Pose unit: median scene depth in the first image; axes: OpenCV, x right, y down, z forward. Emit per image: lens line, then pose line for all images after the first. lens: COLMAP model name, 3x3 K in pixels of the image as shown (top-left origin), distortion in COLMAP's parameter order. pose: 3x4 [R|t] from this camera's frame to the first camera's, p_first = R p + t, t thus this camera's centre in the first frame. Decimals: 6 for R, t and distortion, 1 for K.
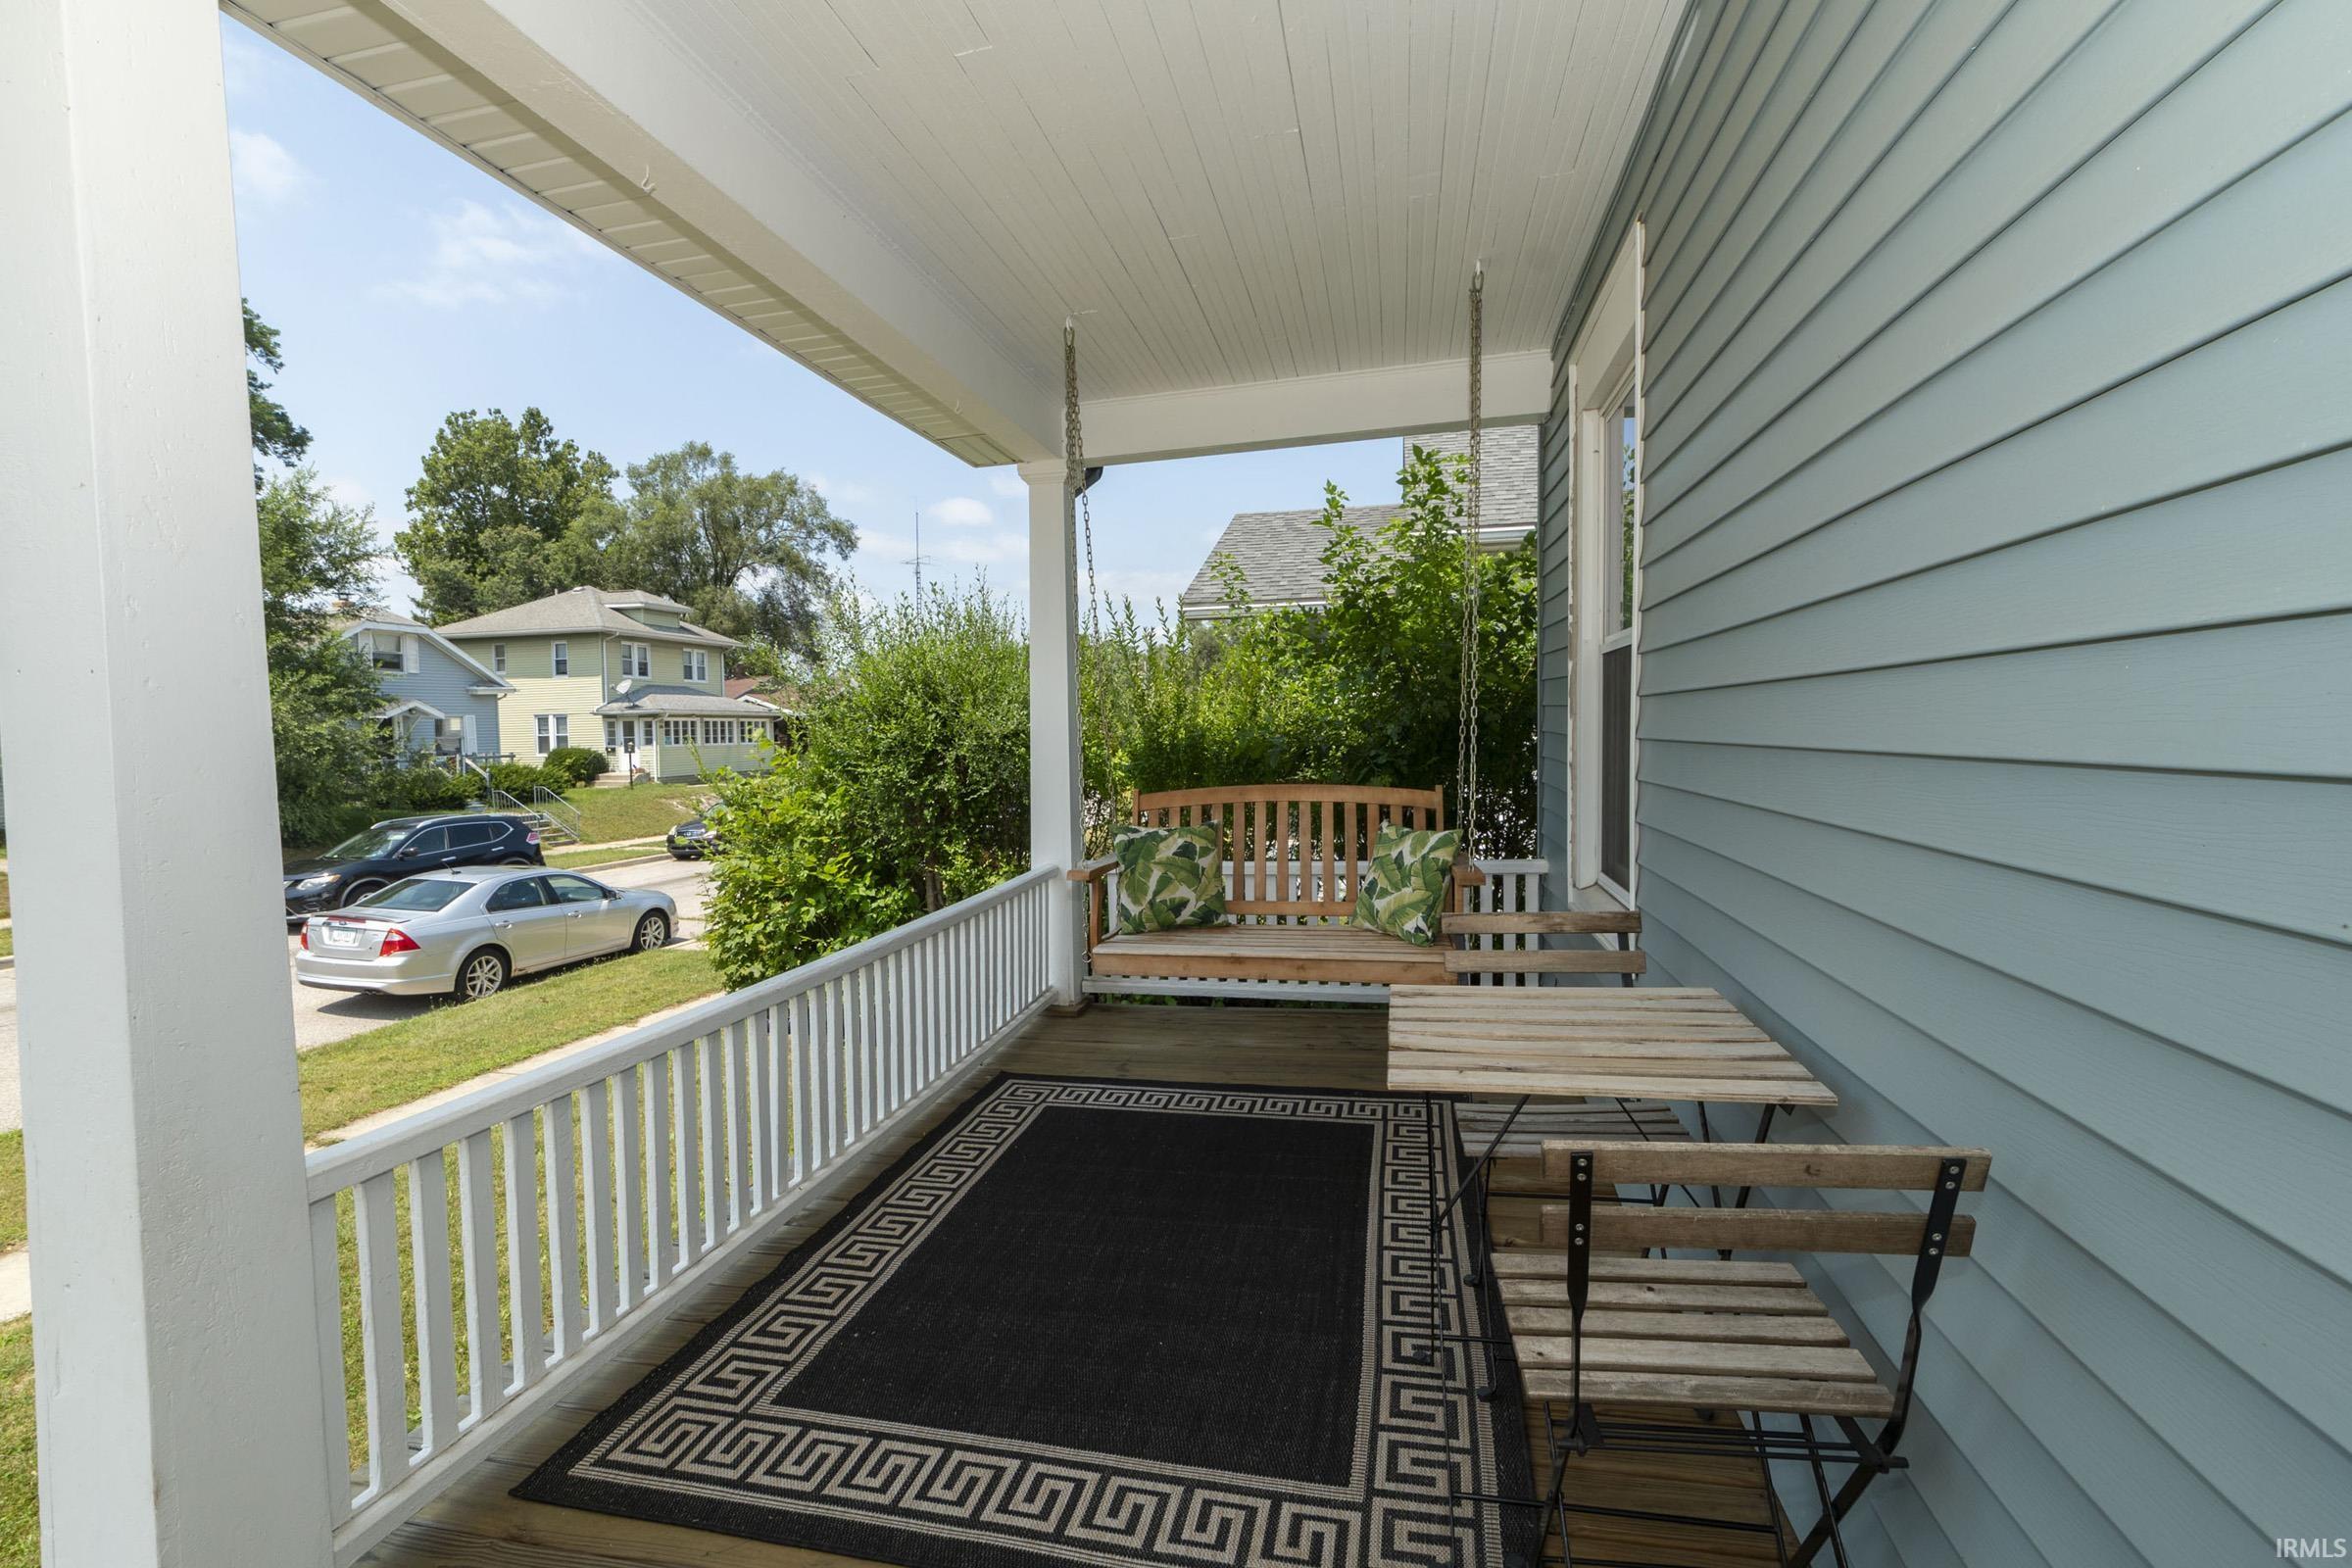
lens RADIAL K [[1047.0, 0, 1171.3], [0, 1047.0, 756.1], [0, 0, 1]] dist [-0.000186, -0.000213]
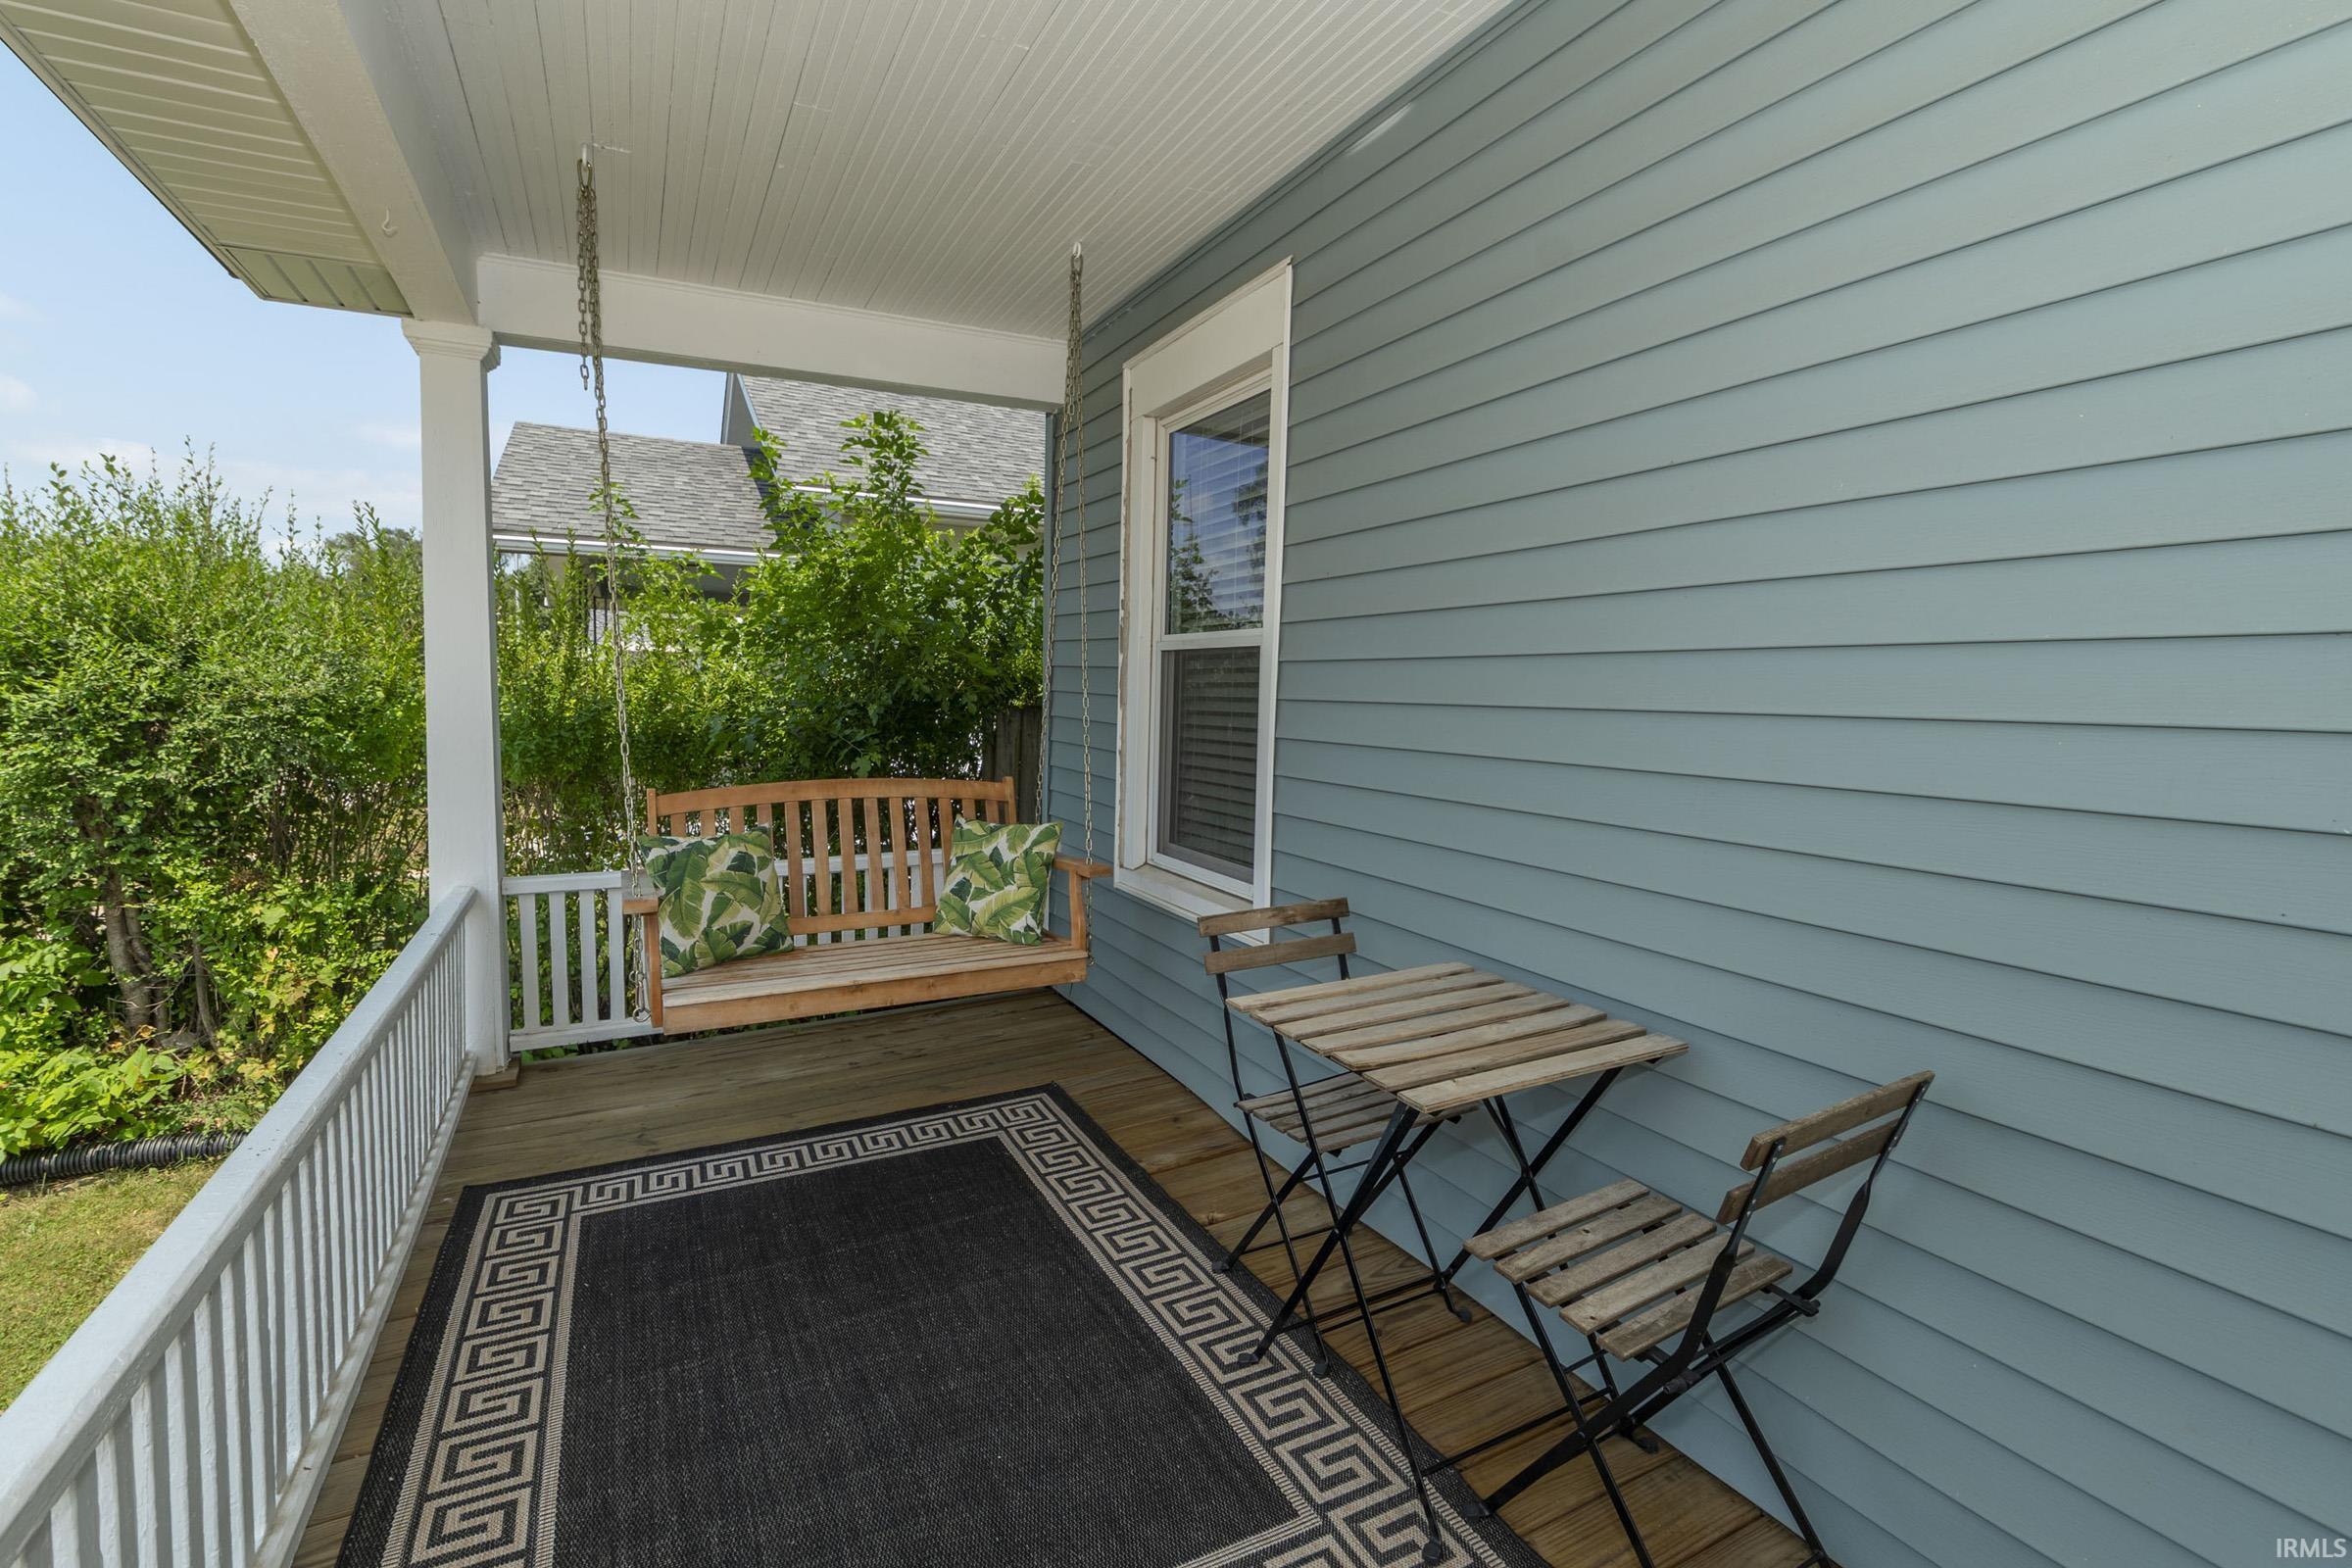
lens RADIAL K [[1045.2, 0, 1152.5], [0, 1045.2, 776.6], [0, 0, 1]] dist [0.001850, -0.005149]
pose [[0.775917, -0.026910, 0.630260, -0.268417], [-0.007447, 0.998629, 0.051806, -0.023957], [-0.630791, -0.044891, 0.774653, 0.176148]]
